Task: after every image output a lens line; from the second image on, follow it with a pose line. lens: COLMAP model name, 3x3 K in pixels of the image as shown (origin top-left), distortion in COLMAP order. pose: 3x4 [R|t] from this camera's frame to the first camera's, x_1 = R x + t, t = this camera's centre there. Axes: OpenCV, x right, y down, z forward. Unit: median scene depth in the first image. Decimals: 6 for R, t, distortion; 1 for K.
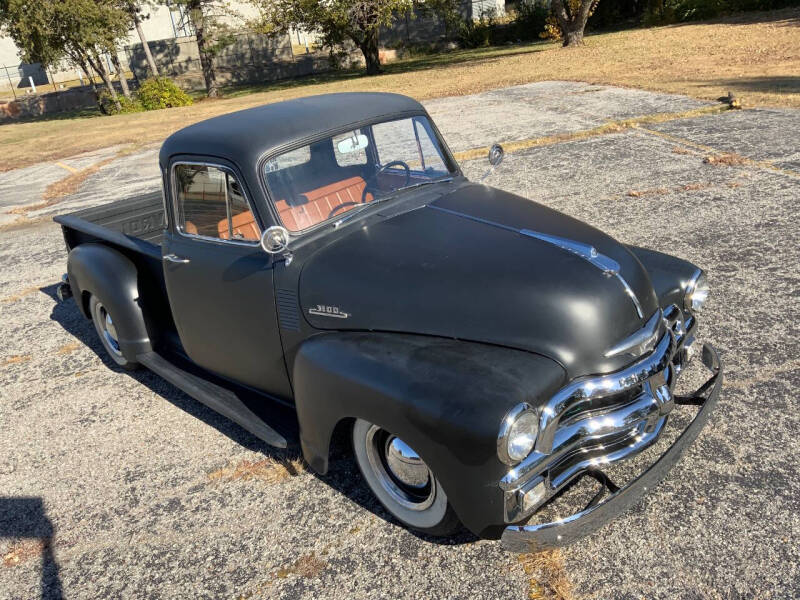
lens RADIAL K [[662.0, 0, 401.8], [0, 662.0, 296.7], [0, 0, 1]] dist [0.041526, -0.040333]
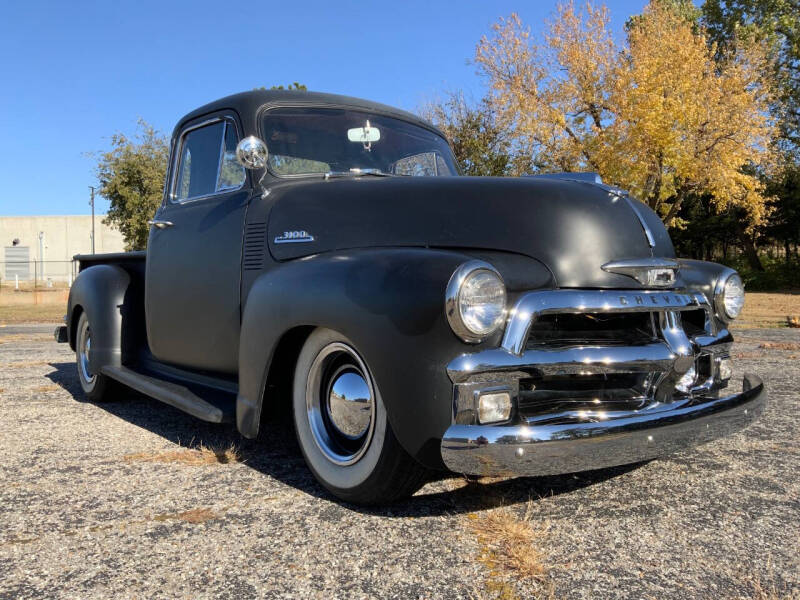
lens RADIAL K [[662.0, 0, 396.9], [0, 662.0, 301.8], [0, 0, 1]] dist [0.041526, -0.040333]
pose [[0.986902, 0.119525, -0.108340, 0.129794], [-0.149747, 0.928538, -0.339696, 0.380770], [0.059996, 0.351471, 0.934275, 0.209619]]
